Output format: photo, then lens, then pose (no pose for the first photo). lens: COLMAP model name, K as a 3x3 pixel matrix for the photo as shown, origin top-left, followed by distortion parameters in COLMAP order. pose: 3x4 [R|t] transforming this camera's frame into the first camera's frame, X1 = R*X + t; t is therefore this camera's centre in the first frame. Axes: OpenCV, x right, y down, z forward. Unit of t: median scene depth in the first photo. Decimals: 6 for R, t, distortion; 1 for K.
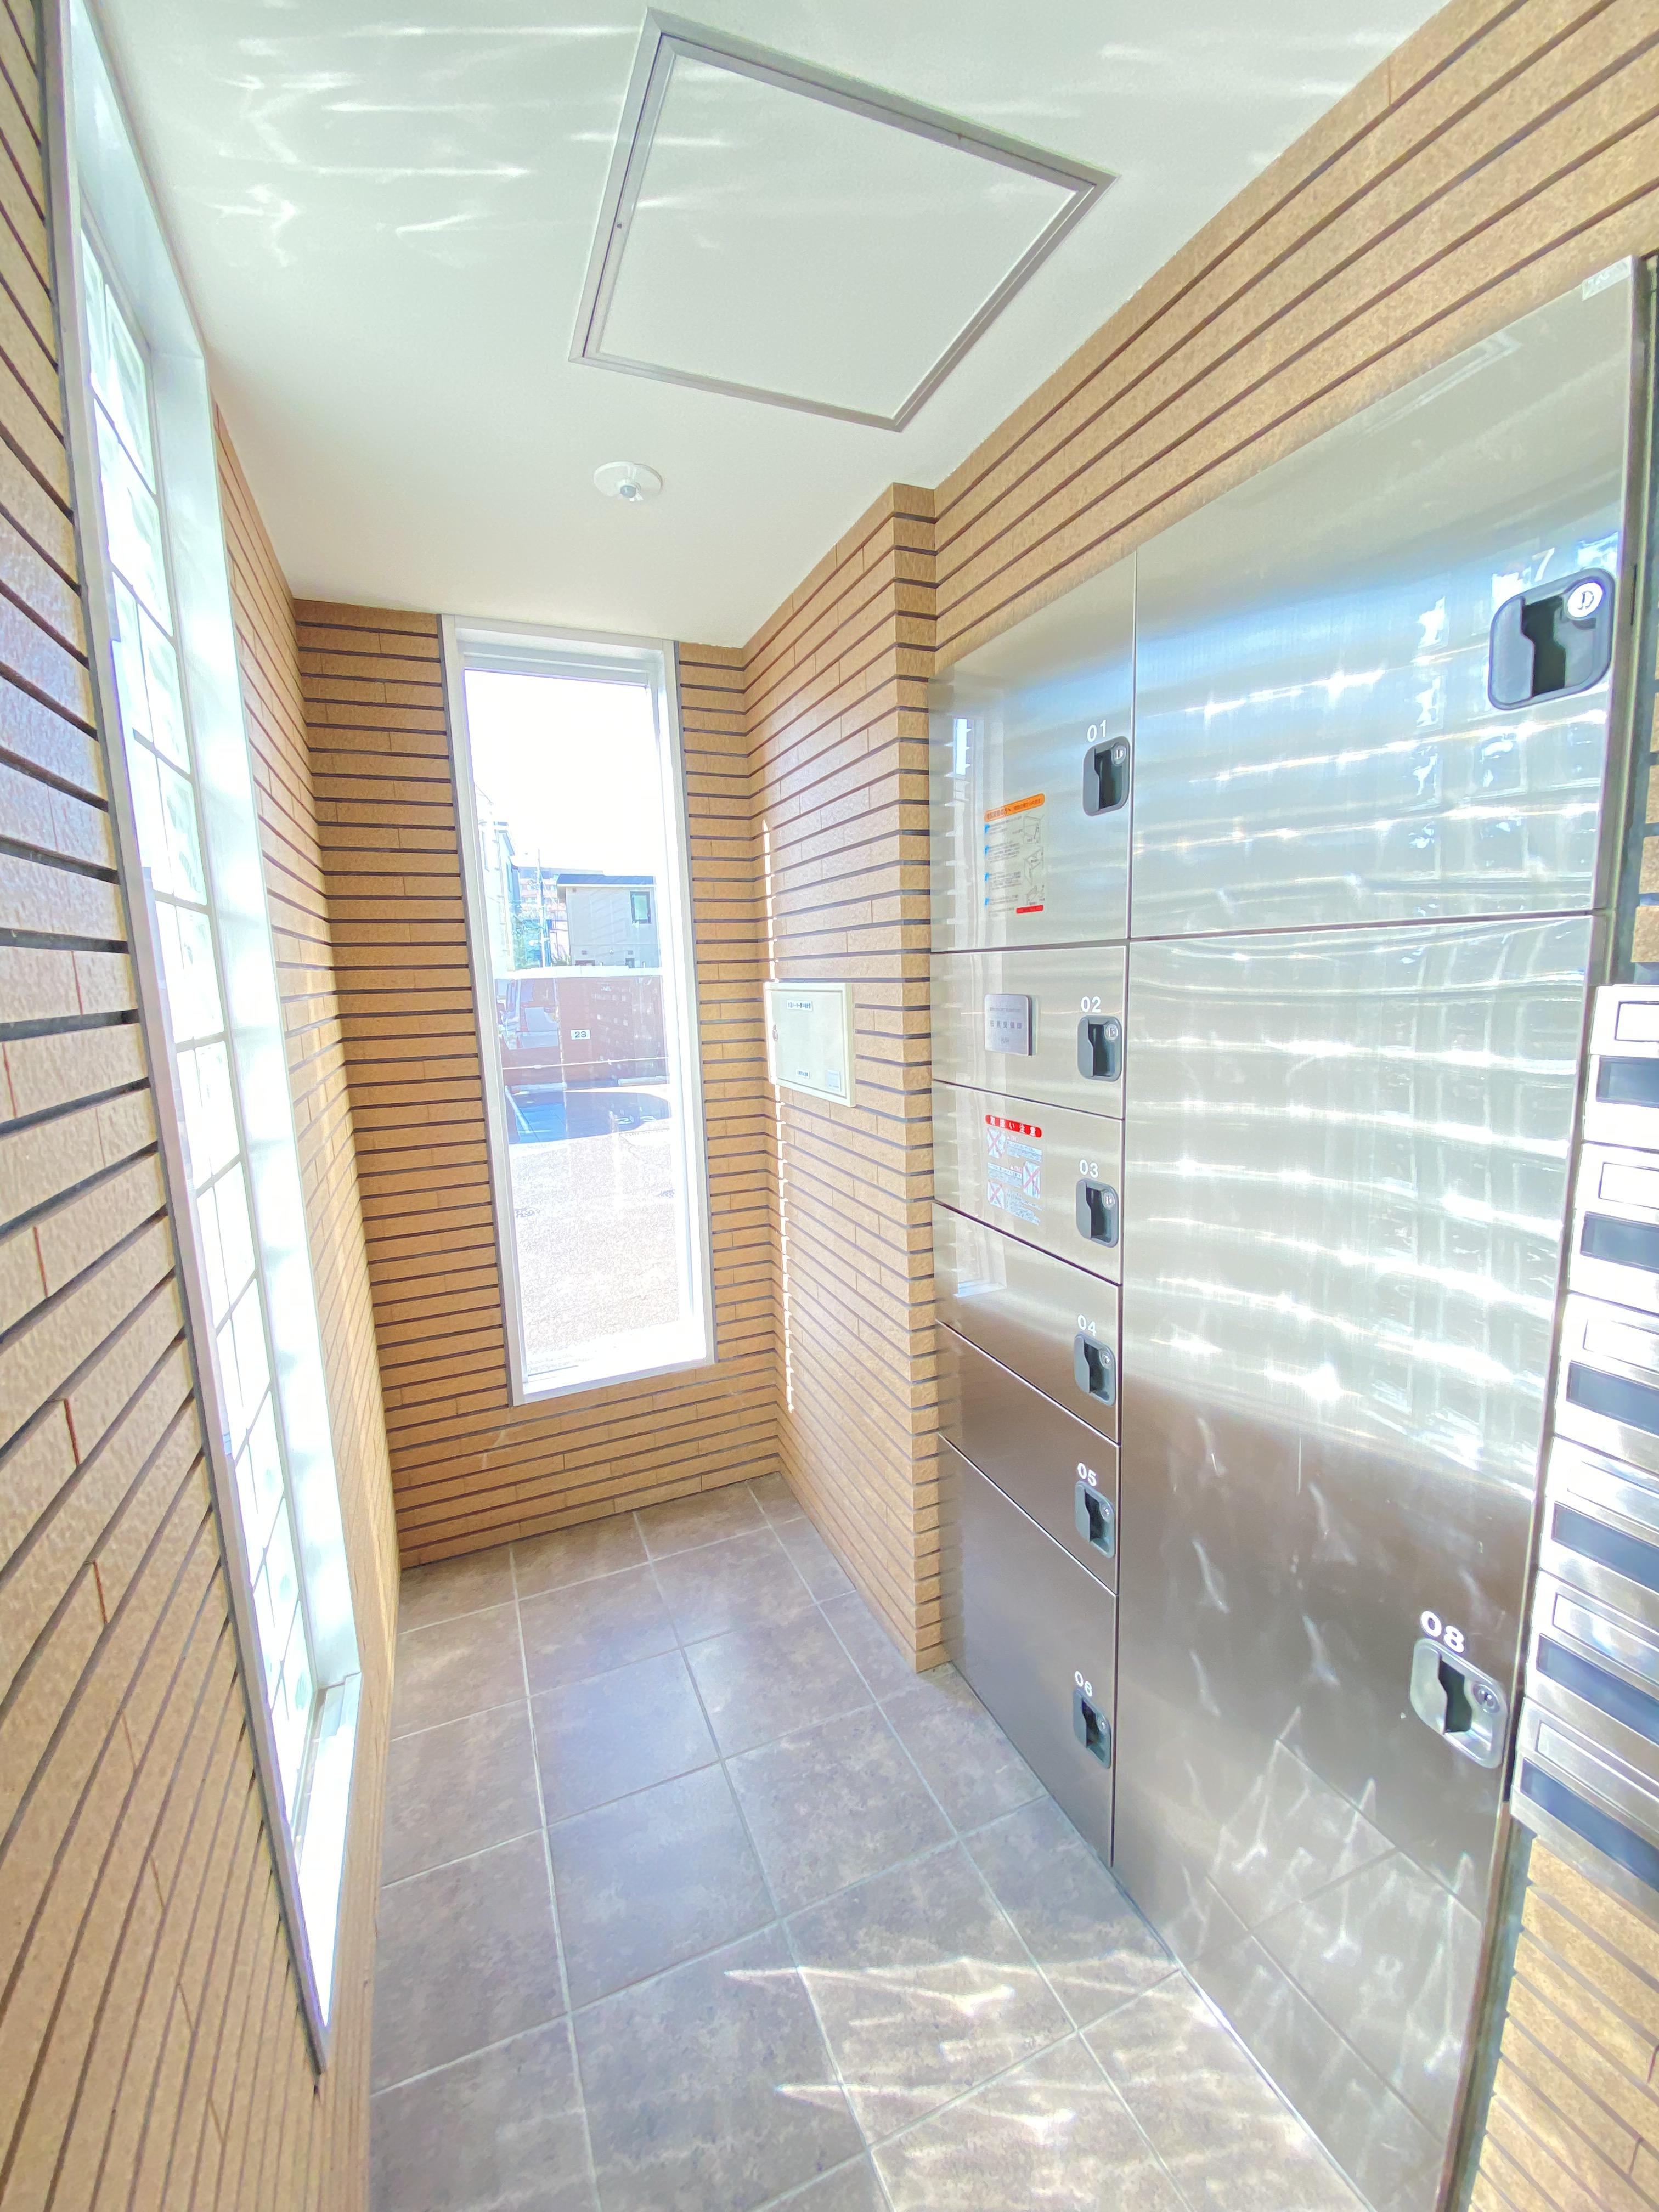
lens RADIAL K [[894.7, 0, 829.5], [0, 894.7, 1106.0], [0, 0, 1]] dist [0.000872, 0.000052]
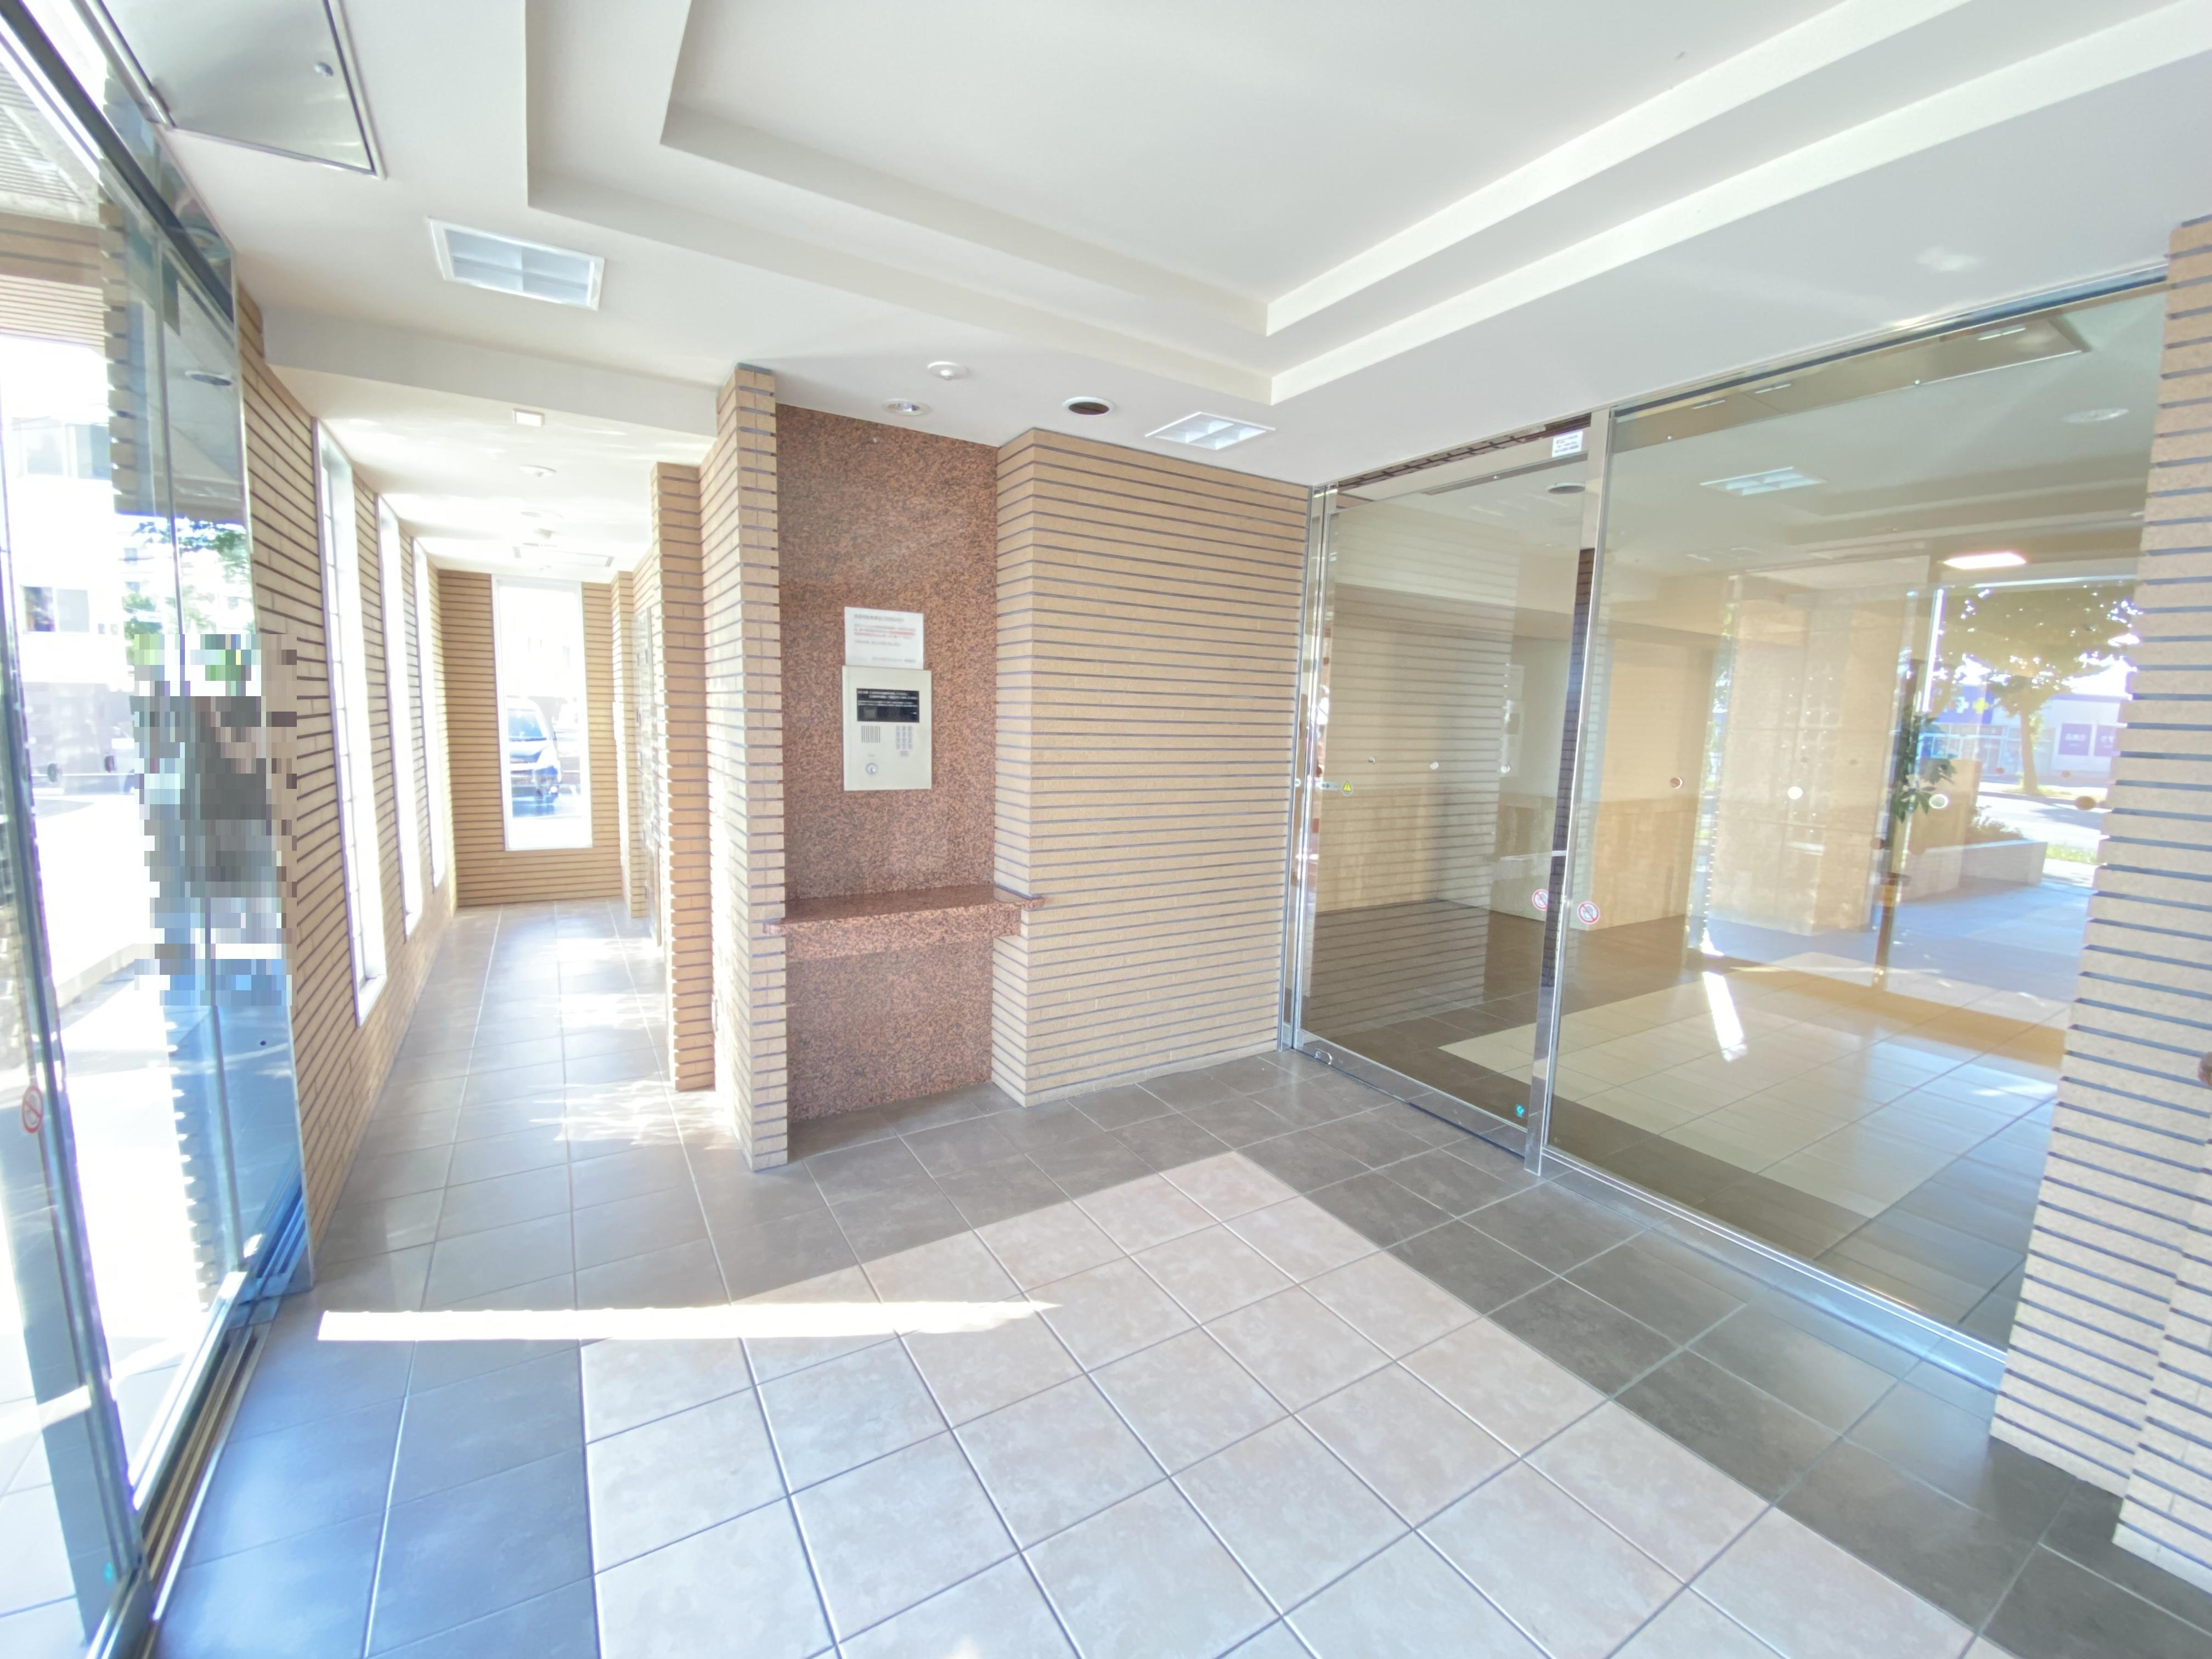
lens RADIAL K [[898.0, 0, 1106.0], [0, 898.0, 829.5], [0, 0, 1]] dist [-0.000562, -0.000051]
pose [[0.986905, 0.036009, 0.157233, 1.148533], [-0.032508, 0.999164, -0.024782, 0.313476], [-0.157994, 0.019346, 0.987251, -2.262661]]
